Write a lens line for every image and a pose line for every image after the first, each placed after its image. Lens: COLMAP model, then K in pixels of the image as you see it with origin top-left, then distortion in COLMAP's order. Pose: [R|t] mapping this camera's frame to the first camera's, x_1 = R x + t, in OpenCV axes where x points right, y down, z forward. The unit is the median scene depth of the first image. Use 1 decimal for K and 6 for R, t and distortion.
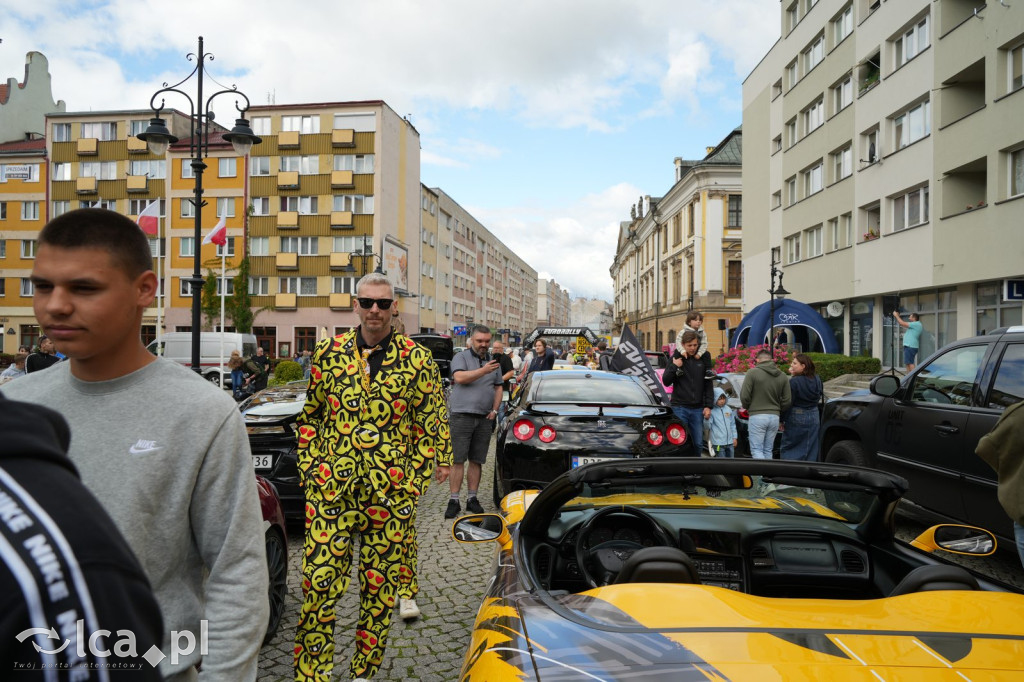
lens RADIAL K [[835.4, 0, 512.0], [0, 835.4, 341.0], [0, 0, 1]] dist [0.006681, -0.003230]
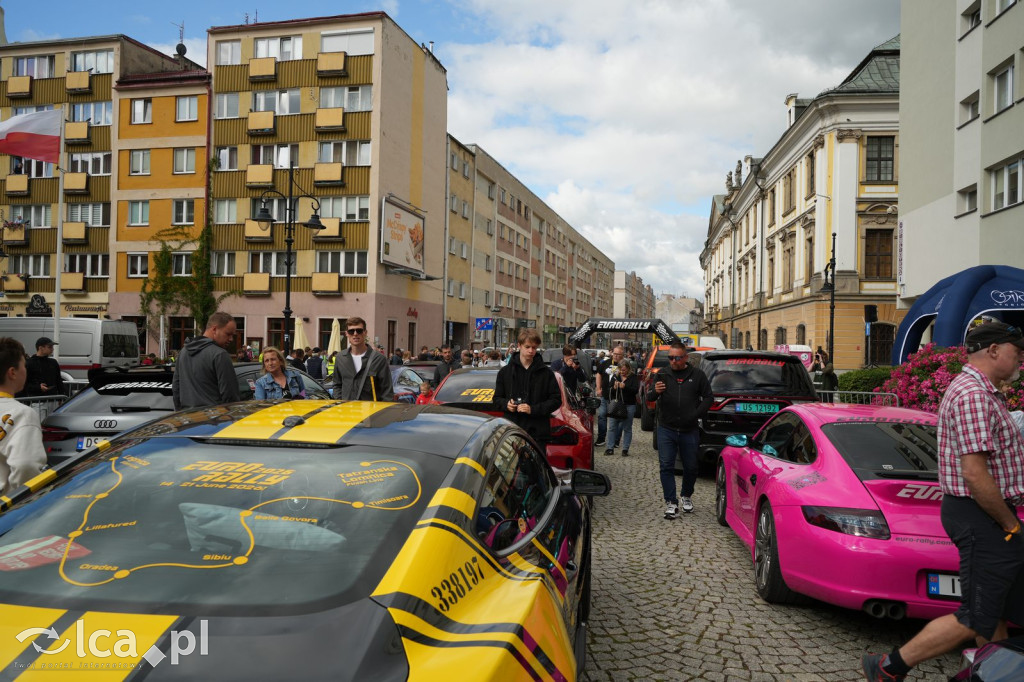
lens RADIAL K [[835.4, 0, 512.0], [0, 835.4, 341.0], [0, 0, 1]] dist [0.006681, -0.003230]
pose [[0.994026, 0.009163, -0.108760, 0.038473], [-0.009624, 0.999947, -0.003714, 0.004482], [0.108720, 0.004739, 0.994061, 0.261518]]
